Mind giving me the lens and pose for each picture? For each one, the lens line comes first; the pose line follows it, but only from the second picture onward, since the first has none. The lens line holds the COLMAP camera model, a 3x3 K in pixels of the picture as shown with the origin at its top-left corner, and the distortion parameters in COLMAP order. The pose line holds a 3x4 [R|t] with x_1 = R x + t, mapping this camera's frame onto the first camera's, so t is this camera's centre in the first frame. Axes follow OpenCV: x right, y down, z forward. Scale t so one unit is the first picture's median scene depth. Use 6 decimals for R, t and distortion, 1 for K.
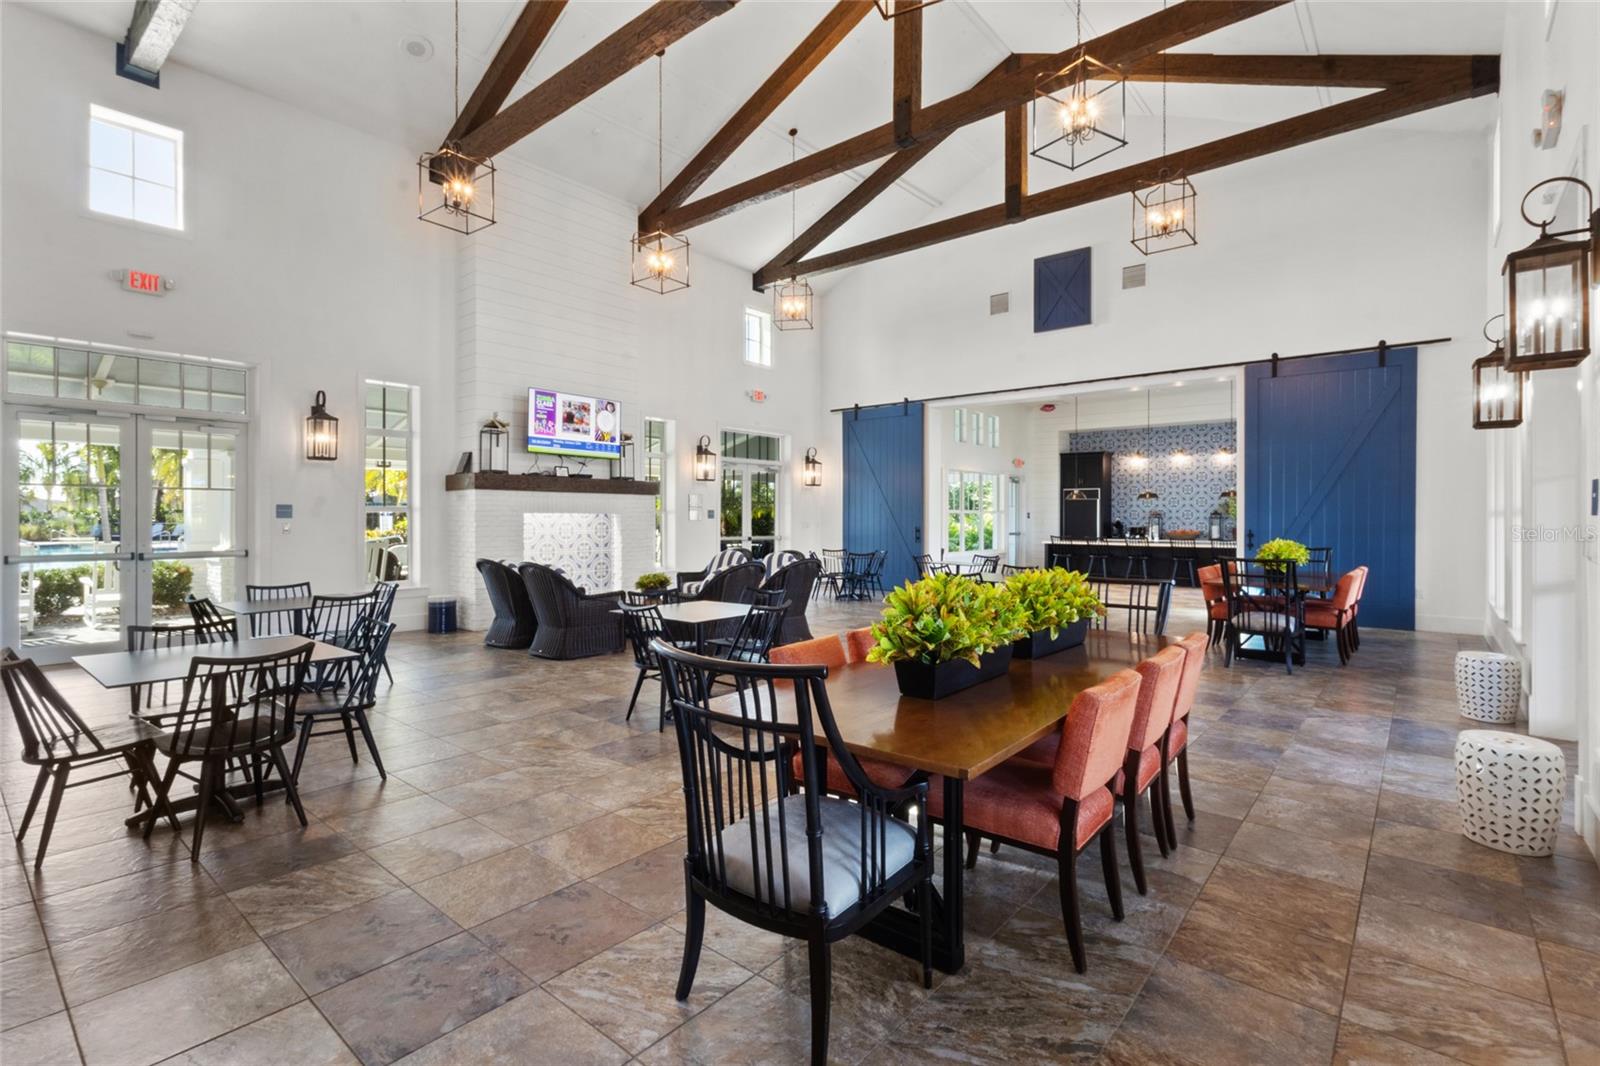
lens RADIAL K [[746.0, 0, 795.0], [0, 746.0, 528.4], [0, 0, 1]] dist [-0.003725, -0.000685]
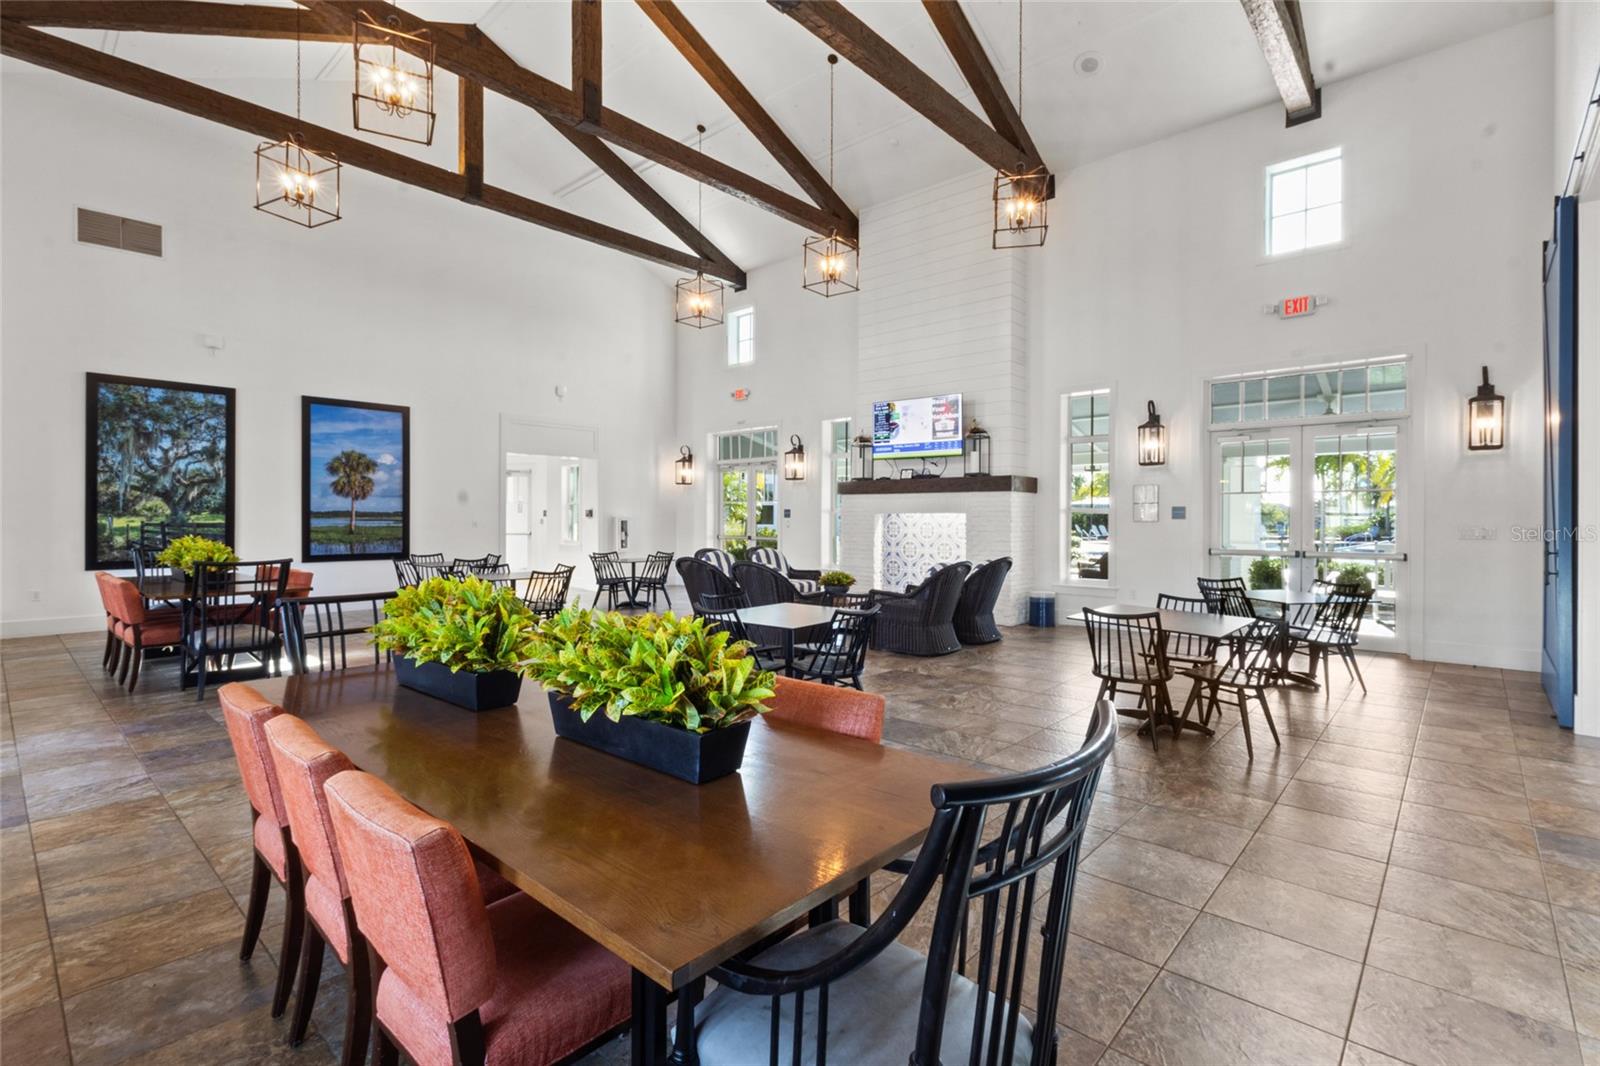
lens RADIAL K [[746.0, 0, 795.0], [0, 746.0, 528.4], [0, 0, 1]] dist [-0.003725, -0.000685]
pose [[-0.032087, 0.011337, -0.999421, 0.513175], [-0.014879, 0.999819, 0.011819, -0.006229], [0.999374, 0.015250, -0.031912, 0.600241]]
